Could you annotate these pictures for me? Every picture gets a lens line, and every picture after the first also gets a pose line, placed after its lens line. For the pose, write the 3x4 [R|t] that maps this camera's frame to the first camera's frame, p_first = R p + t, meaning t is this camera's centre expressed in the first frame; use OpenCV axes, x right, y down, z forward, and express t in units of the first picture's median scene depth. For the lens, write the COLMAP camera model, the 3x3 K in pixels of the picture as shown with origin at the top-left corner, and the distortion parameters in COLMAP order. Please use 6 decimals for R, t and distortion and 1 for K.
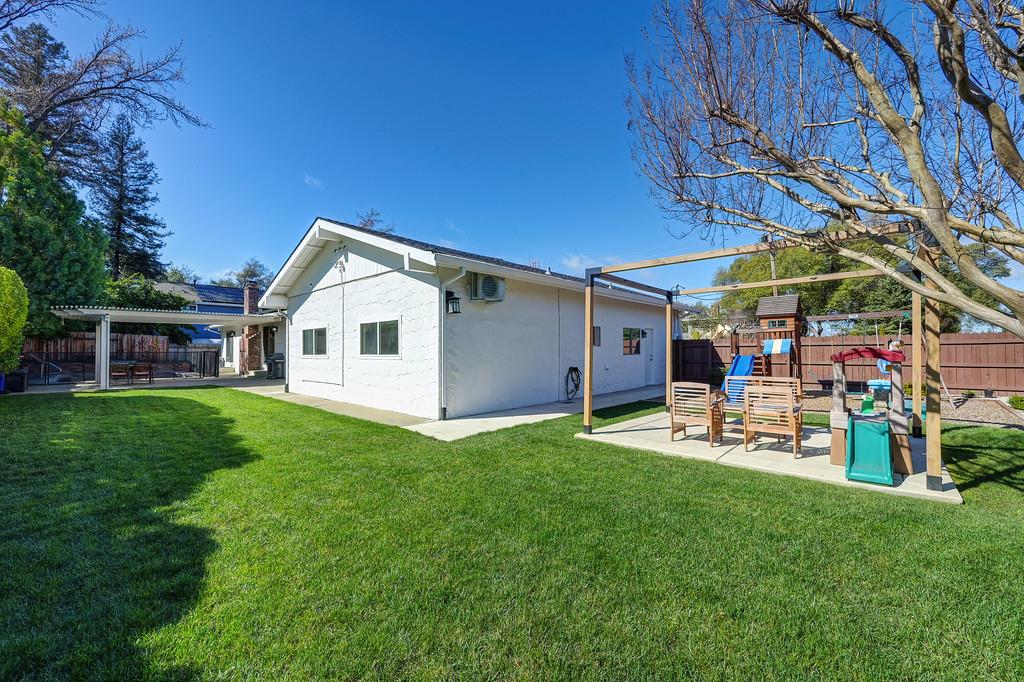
lens RADIAL K [[408.6, 0, 515.5], [0, 408.6, 342.3], [0, 0, 1]] dist [0.003804, 0.000349]
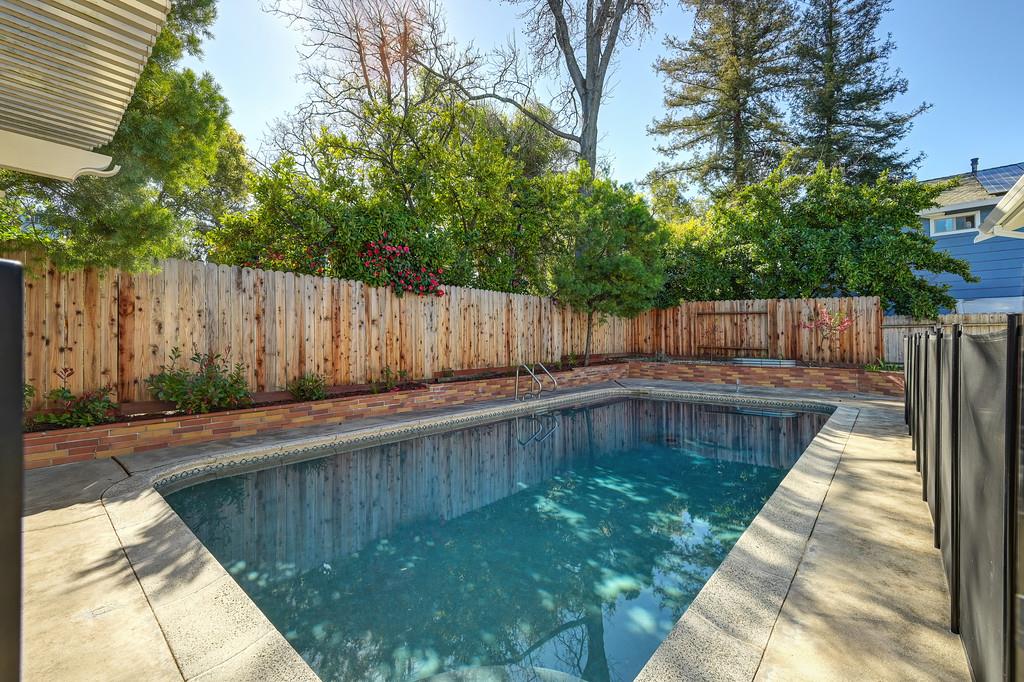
lens RADIAL K [[408.6, 0, 517.0], [0, 408.6, 337.0], [0, 0, 1]] dist [0.003804, 0.000349]
pose [[0.031938, -0.007413, -0.999462, -0.489960], [0.023783, 0.999695, -0.006654, 0.016112], [0.999207, -0.023558, 0.032105, 0.661453]]
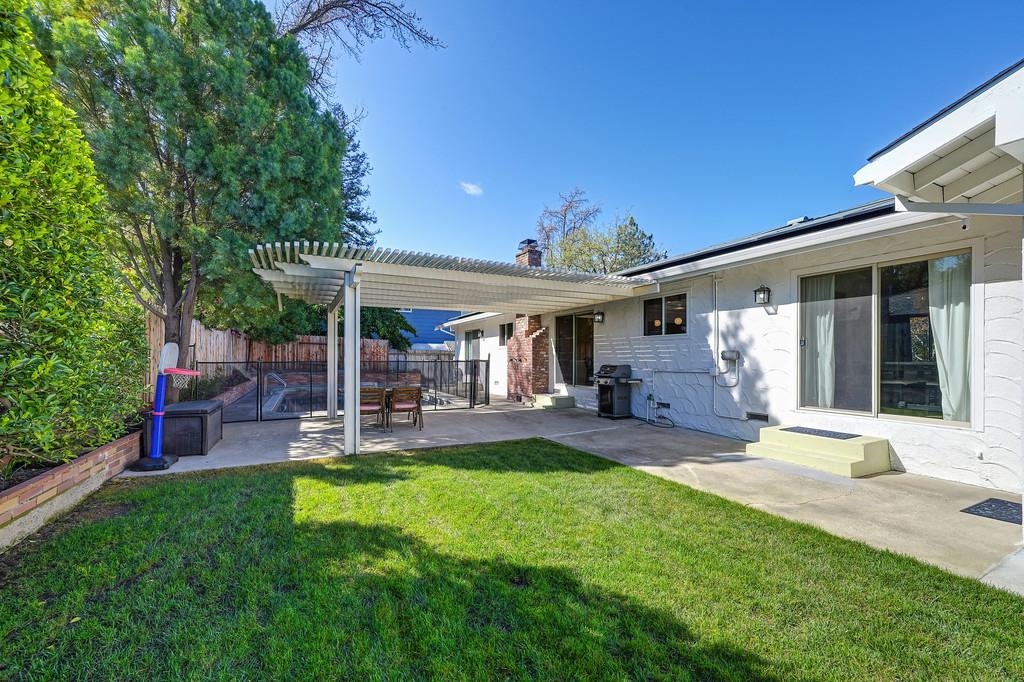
lens RADIAL K [[408.6, 0, 518.5], [0, 408.6, 356.8], [0, 0, 1]] dist [0.003804, 0.000349]
pose [[0.944597, 0.002985, -0.328220, -0.340659], [0.002020, 0.999887, 0.014908, 0.006190], [0.328228, -0.014745, 0.944484, 0.321381]]
